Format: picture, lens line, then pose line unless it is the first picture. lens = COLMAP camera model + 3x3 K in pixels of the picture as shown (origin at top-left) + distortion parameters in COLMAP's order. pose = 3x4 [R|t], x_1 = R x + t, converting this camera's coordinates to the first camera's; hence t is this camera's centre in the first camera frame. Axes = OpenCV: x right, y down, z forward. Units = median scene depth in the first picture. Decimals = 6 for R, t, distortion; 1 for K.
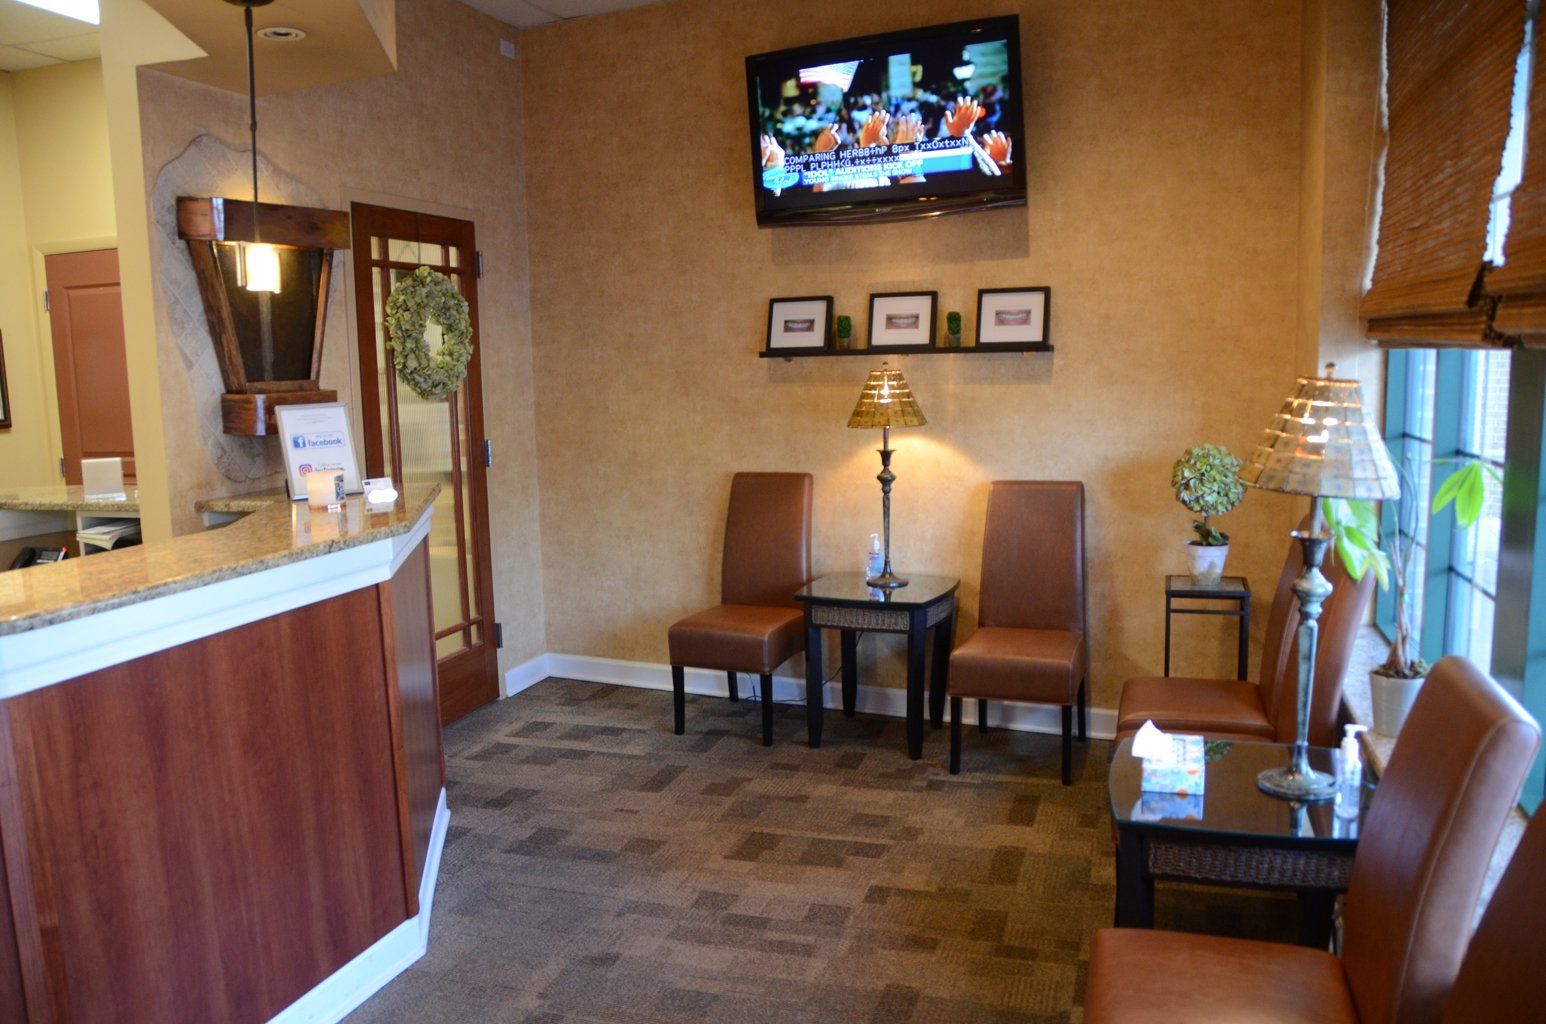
lens RADIAL K [[1245.8, 0, 766.0], [0, 1245.8, 538.6], [0, 0, 1]] dist [-0.158389, 0.139313]
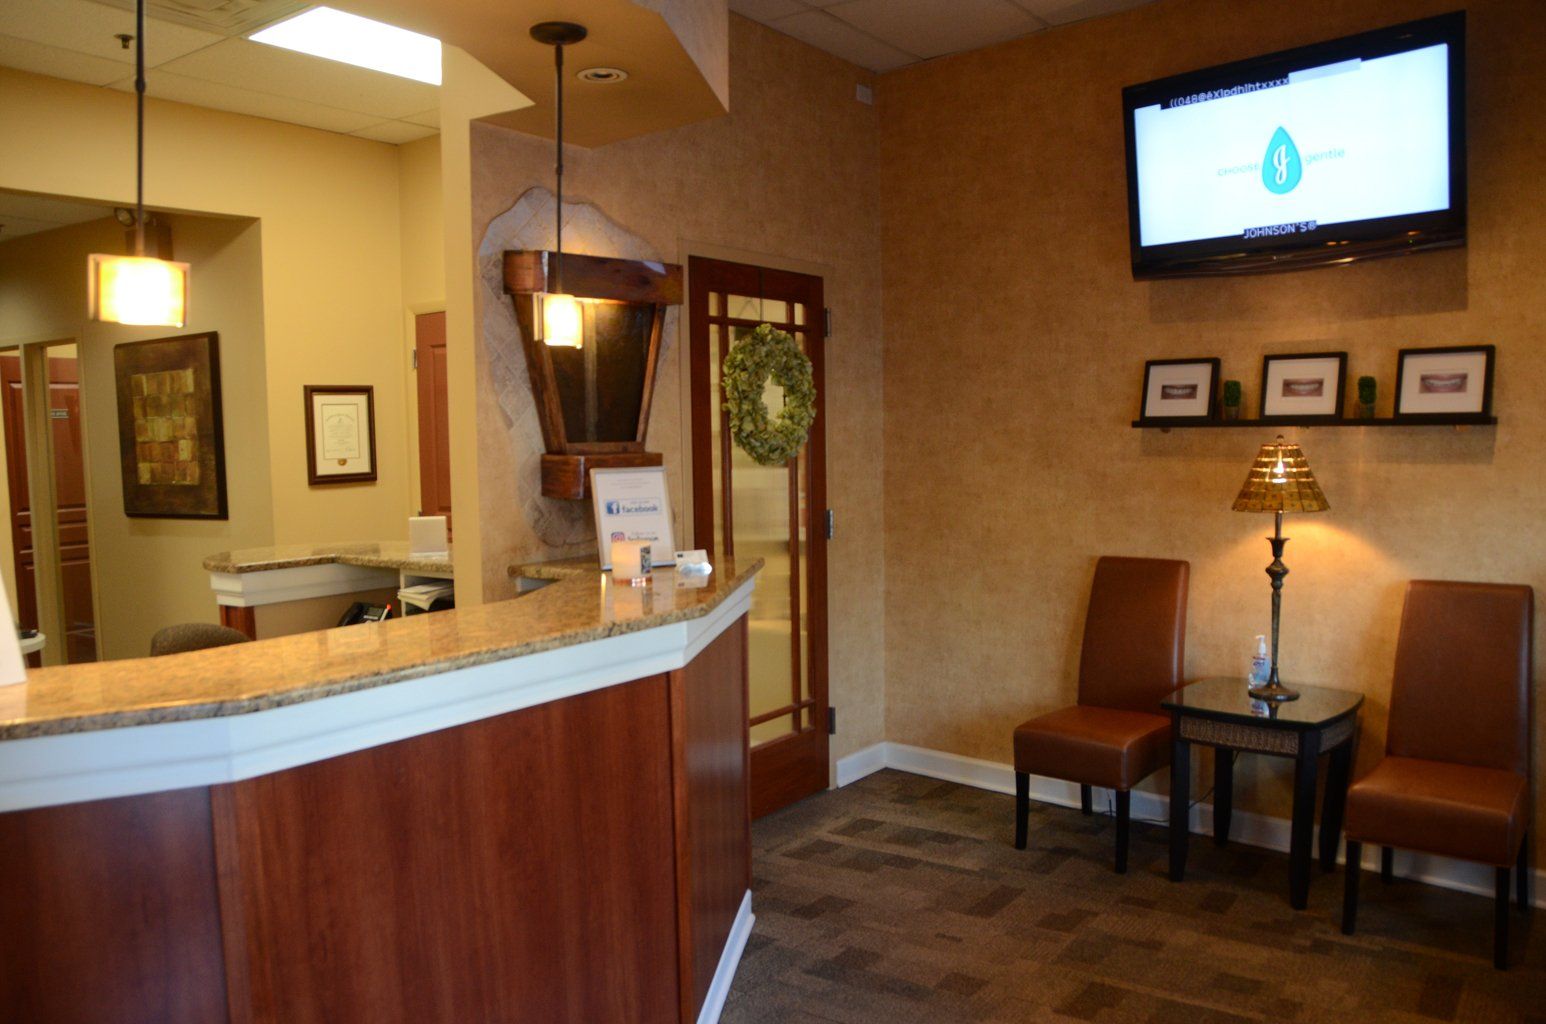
lens RADIAL K [[1245.8, 0, 766.0], [0, 1245.8, 538.6], [0, 0, 1]] dist [-0.158389, 0.139313]
pose [[0.952743, 0.036981, -0.301517, 0.014271], [-0.052716, 0.997630, -0.044216, -0.016404], [0.299167, 0.058021, 0.952435, 0.106669]]
